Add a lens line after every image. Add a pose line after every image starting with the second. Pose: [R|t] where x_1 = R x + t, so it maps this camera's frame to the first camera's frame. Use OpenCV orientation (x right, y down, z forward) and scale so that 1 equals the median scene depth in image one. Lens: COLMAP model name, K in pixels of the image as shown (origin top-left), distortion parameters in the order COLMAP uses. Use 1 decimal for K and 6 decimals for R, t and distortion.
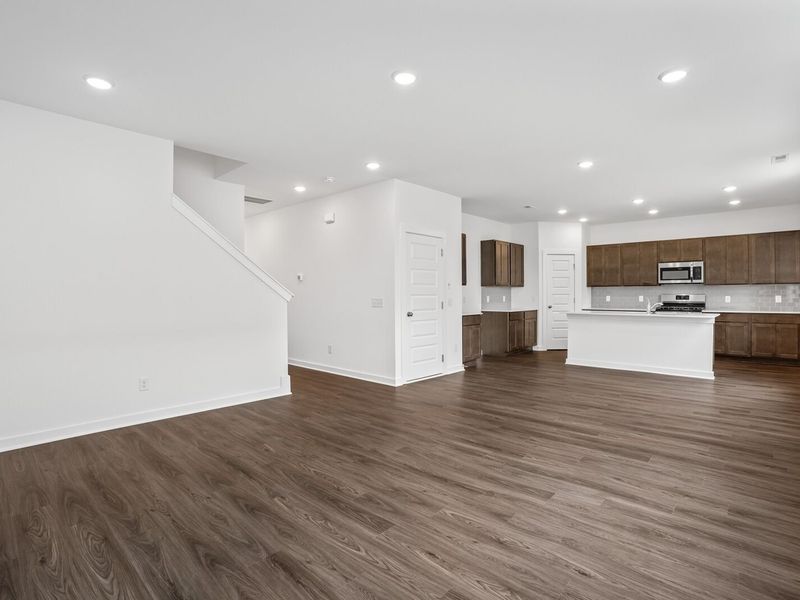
lens RADIAL K [[420.0, 0, 395.9], [0, 420.0, 295.6], [0, 0, 1]] dist [-0.072685, 0.027560]
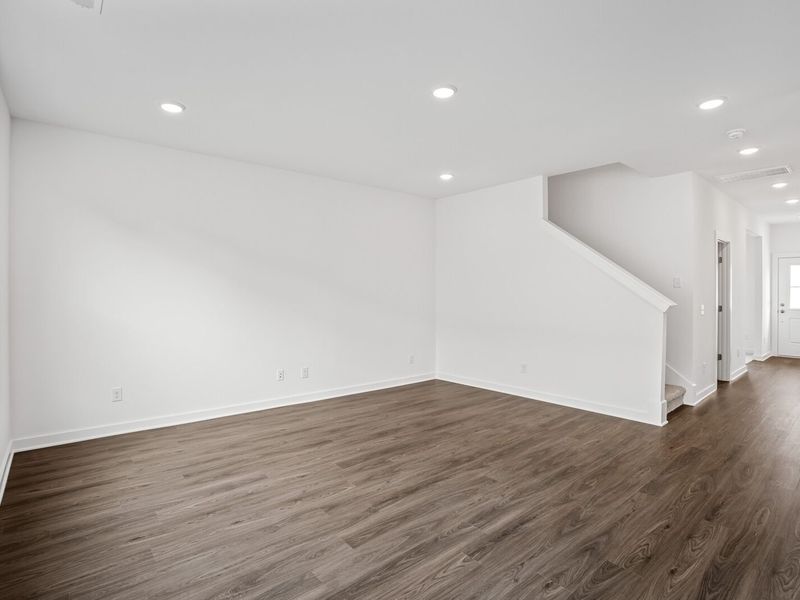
lens RADIAL K [[420.0, 0, 395.9], [0, 420.0, 295.6], [0, 0, 1]] dist [-0.072685, 0.027560]
pose [[-0.133133, 0.011375, -0.991033, 1.090745], [-0.005490, 0.999910, 0.012214, -0.044923], [0.991083, 0.007067, -0.133059, 1.078408]]
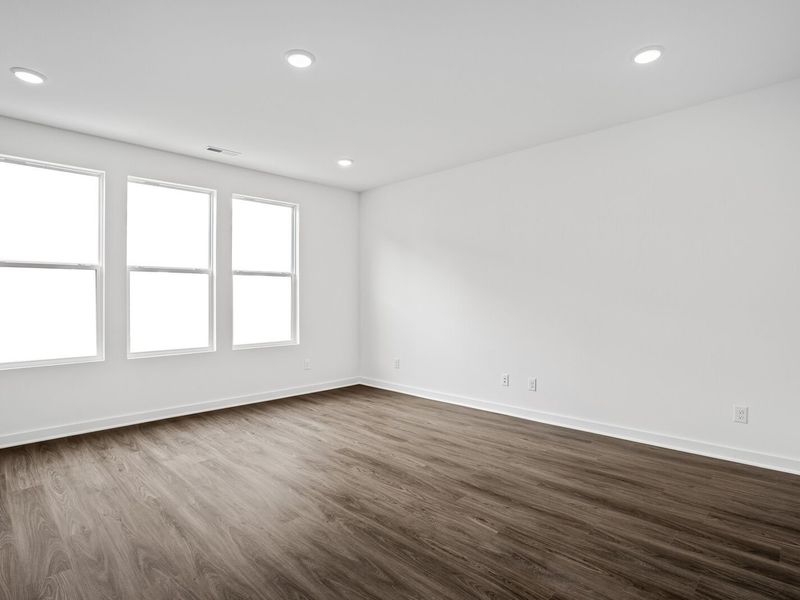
lens RADIAL K [[420.0, 0, 395.9], [0, 420.0, 295.6], [0, 0, 1]] dist [-0.072685, 0.027560]
pose [[-0.999528, 0.006868, 0.029928, -0.221790], [0.006790, 0.999973, -0.002715, -0.010549], [-0.029946, -0.002511, -0.999548, 2.000162]]
